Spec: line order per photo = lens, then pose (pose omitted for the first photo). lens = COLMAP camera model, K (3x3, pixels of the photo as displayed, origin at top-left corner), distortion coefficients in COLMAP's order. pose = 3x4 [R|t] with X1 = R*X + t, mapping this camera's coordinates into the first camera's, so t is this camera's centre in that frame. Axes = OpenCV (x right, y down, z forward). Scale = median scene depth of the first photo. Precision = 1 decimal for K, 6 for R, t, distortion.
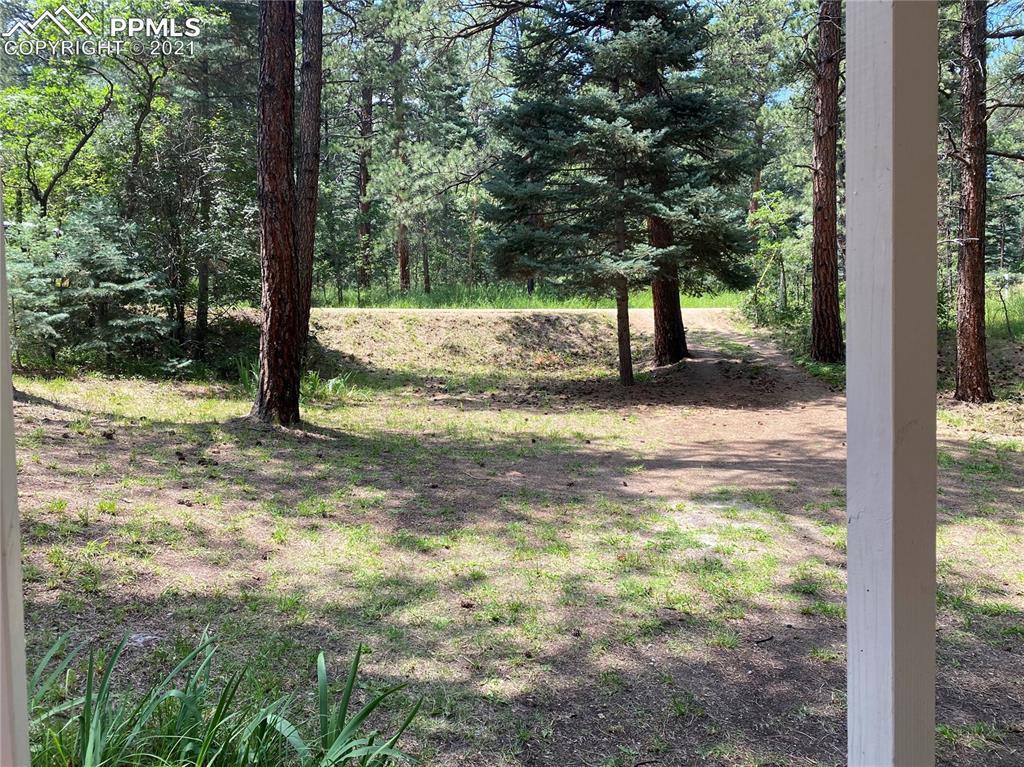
lens RADIAL K [[778.9, 0, 514.9], [0, 778.9, 387.1], [0, 0, 1]] dist [0.073673, -0.106085]
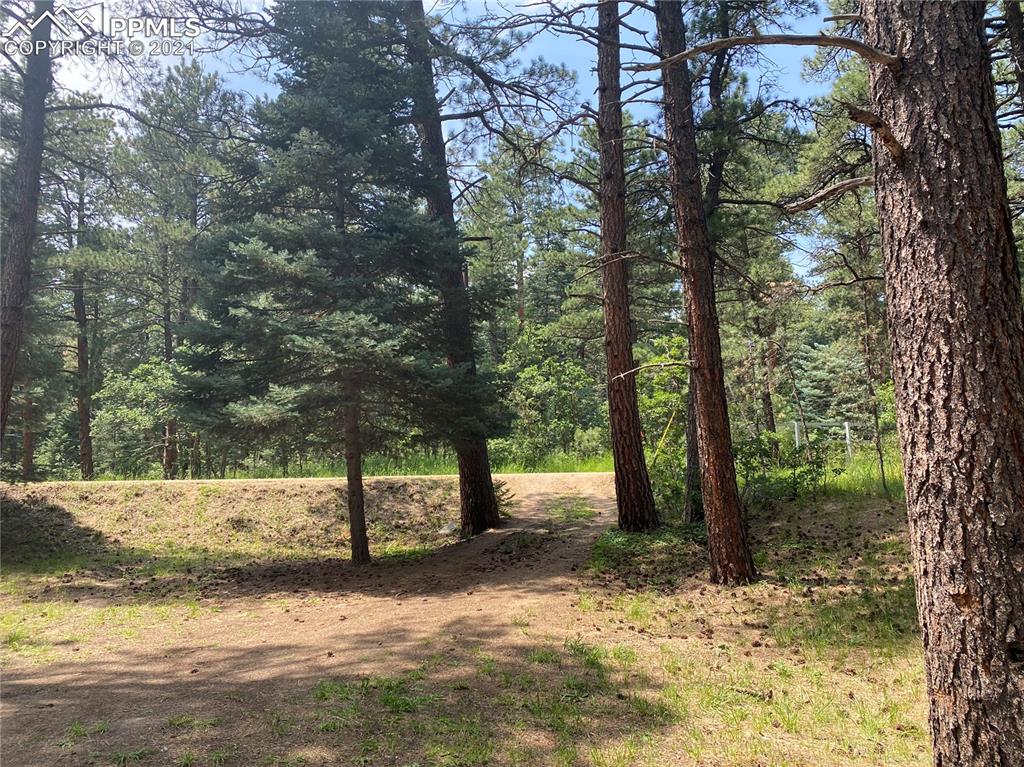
lens RADIAL K [[778.4, 0, 512.1], [0, 778.4, 395.0], [0, 0, 1]] dist [0.083703, -0.094585]
pose [[0.989505, -0.039143, -0.139099, 0.448982], [0.008485, 0.976691, -0.214484, 0.002438], [0.144252, 0.211053, 0.966772, 0.225978]]
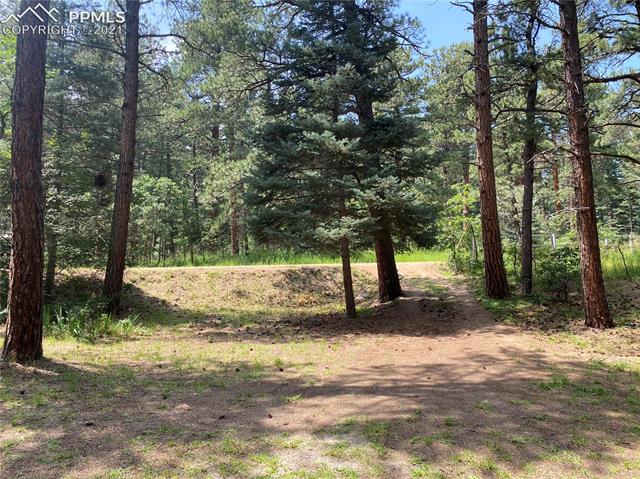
lens RADIAL K [[486.8, 0, 321.8], [0, 486.8, 241.7], [0, 0, 1]] dist [0.073673, -0.106085]
pose [[0.999482, -0.022572, -0.022956, 0.123963], [0.018960, 0.988964, -0.146940, -0.010743], [0.026020, 0.146429, 0.988879, 0.130018]]
